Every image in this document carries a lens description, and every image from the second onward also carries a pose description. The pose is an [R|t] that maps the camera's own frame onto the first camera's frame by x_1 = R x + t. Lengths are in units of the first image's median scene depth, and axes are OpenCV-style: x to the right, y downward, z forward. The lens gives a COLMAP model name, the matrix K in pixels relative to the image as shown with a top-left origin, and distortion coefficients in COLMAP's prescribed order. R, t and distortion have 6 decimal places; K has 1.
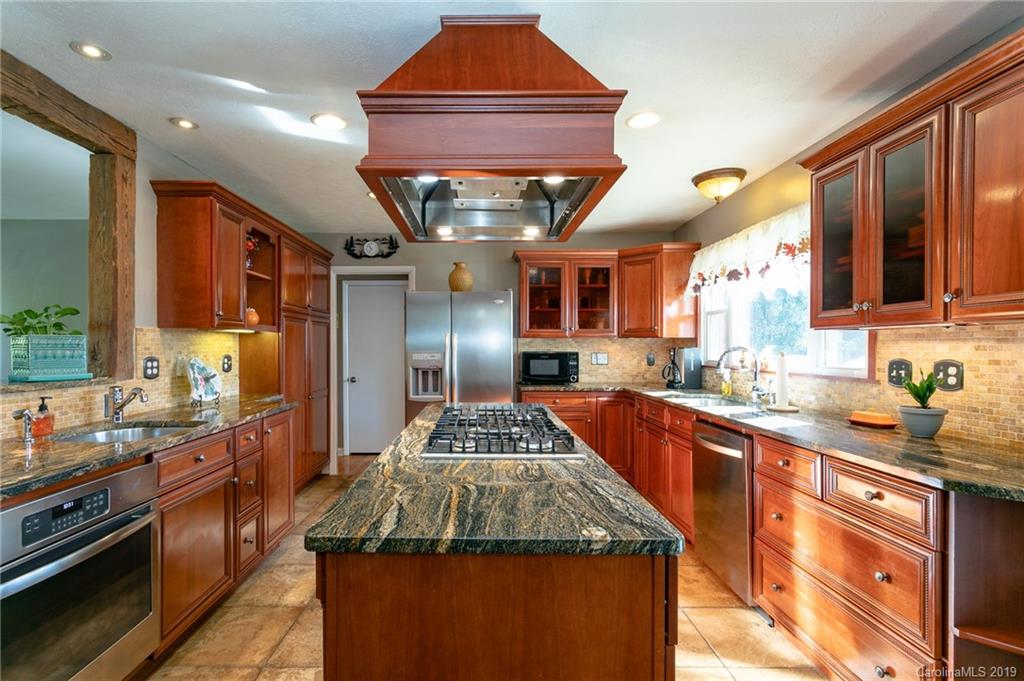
lens RADIAL K [[488.4, 0, 477.8], [0, 488.4, 353.7], [0, 0, 1]] dist [-0.000161, 0.000120]
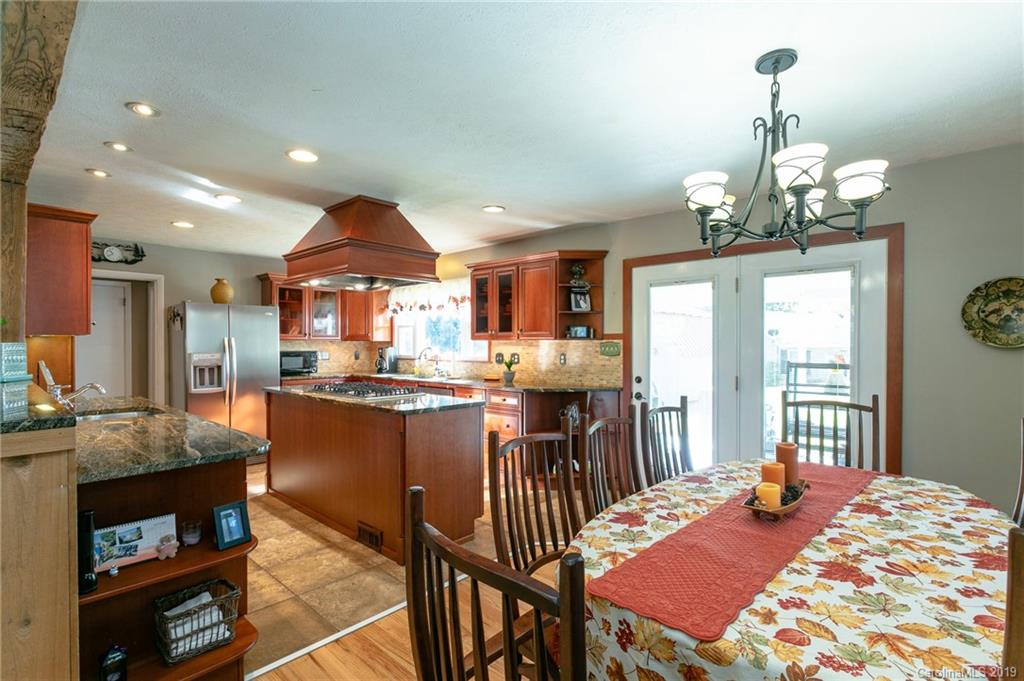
lens RADIAL K [[488.4, 0, 507.9], [0, 488.4, 346.9], [0, 0, 1]] dist [-0.000161, 0.000120]
pose [[0.672721, -0.006647, 0.739866, -0.823929], [0.010902, 0.999940, -0.000929, -0.013678], [-0.739816, 0.008691, 0.672753, -0.610561]]
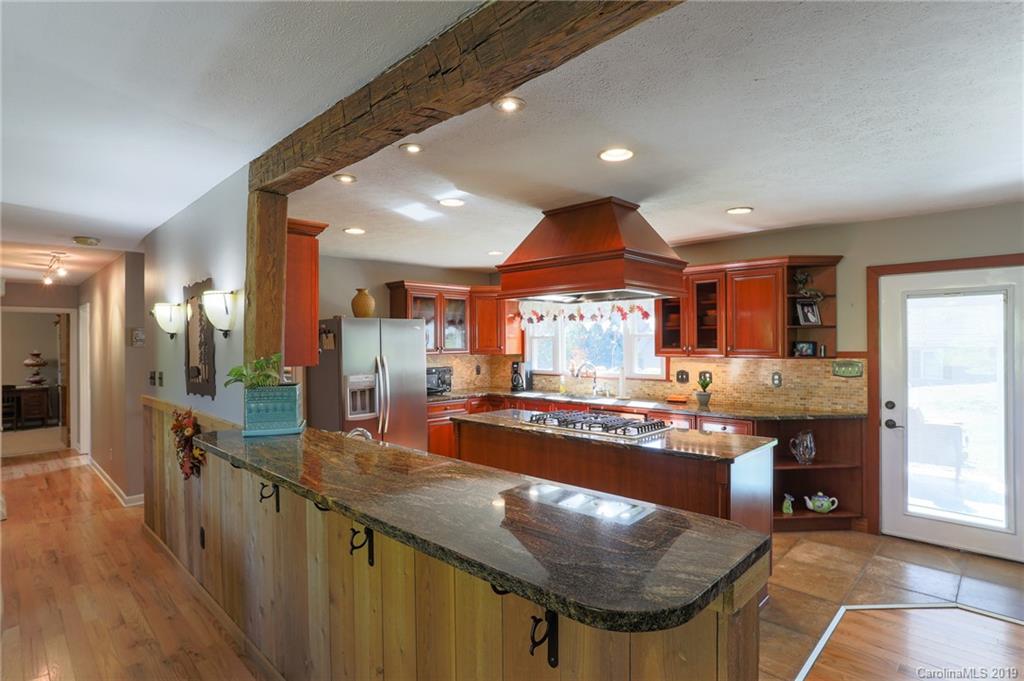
lens RADIAL K [[528.0, 0, 507.0], [0, 528.0, 340.1], [0, 0, 1]] dist [-0.054948, 0.024632]
pose [[0.692825, -0.004891, 0.721089, -1.184212], [0.019215, 0.999747, -0.011681, -0.096511], [-0.720849, 0.021949, 0.692744, -0.045860]]
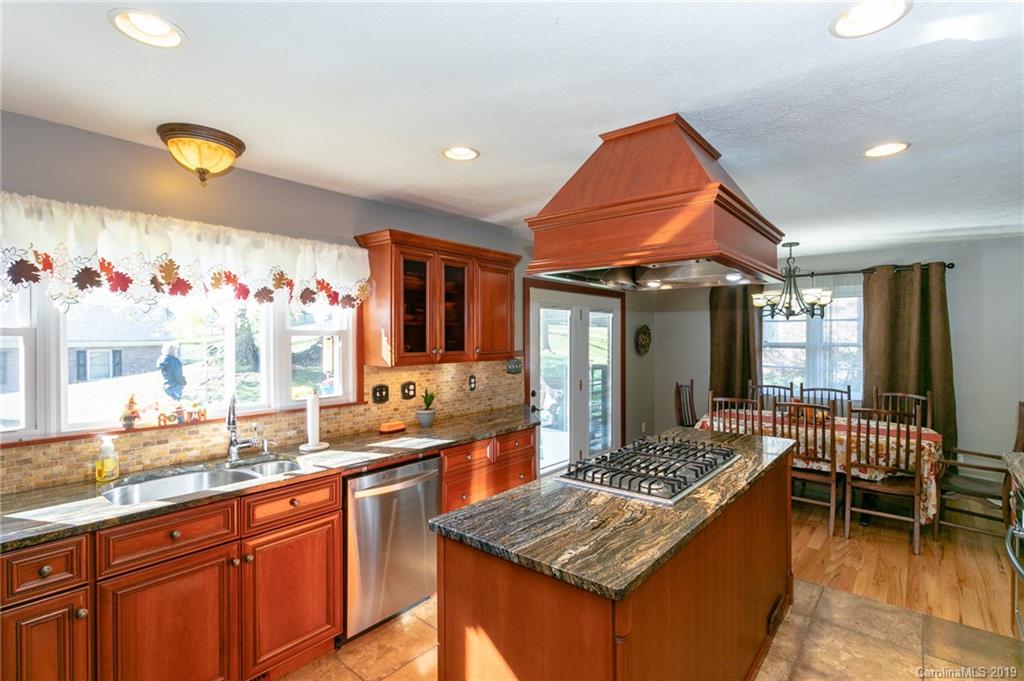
lens RADIAL K [[488.4, 0, 509.9], [0, 488.4, 341.4], [0, 0, 1]] dist [-0.000161, 0.000120]
pose [[-0.774702, -0.005809, 0.632300, -0.333281], [0.009407, 0.999741, 0.020711, -0.128967], [-0.632257, 0.021993, -0.774447, 1.669156]]
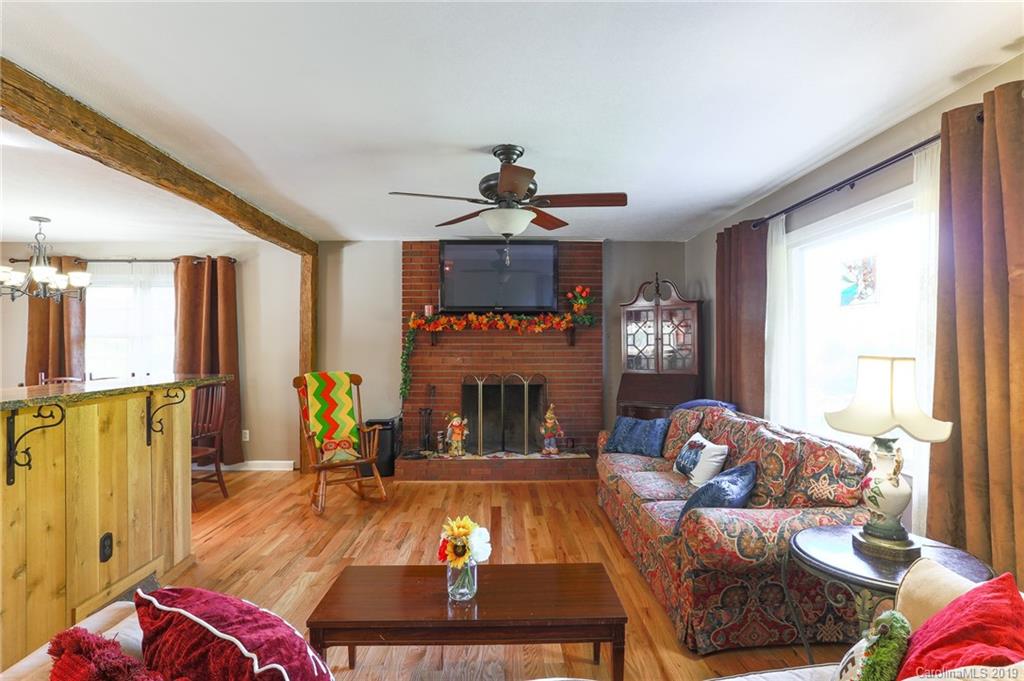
lens RADIAL K [[528.0, 0, 503.1], [0, 528.0, 341.1], [0, 0, 1]] dist [-0.054948, 0.024632]
pose [[-0.999537, 0.000112, -0.030425, -1.536779], [0.000104, 1.000000, 0.000275, -0.020825], [0.030425, 0.000272, -0.999537, 1.410932]]
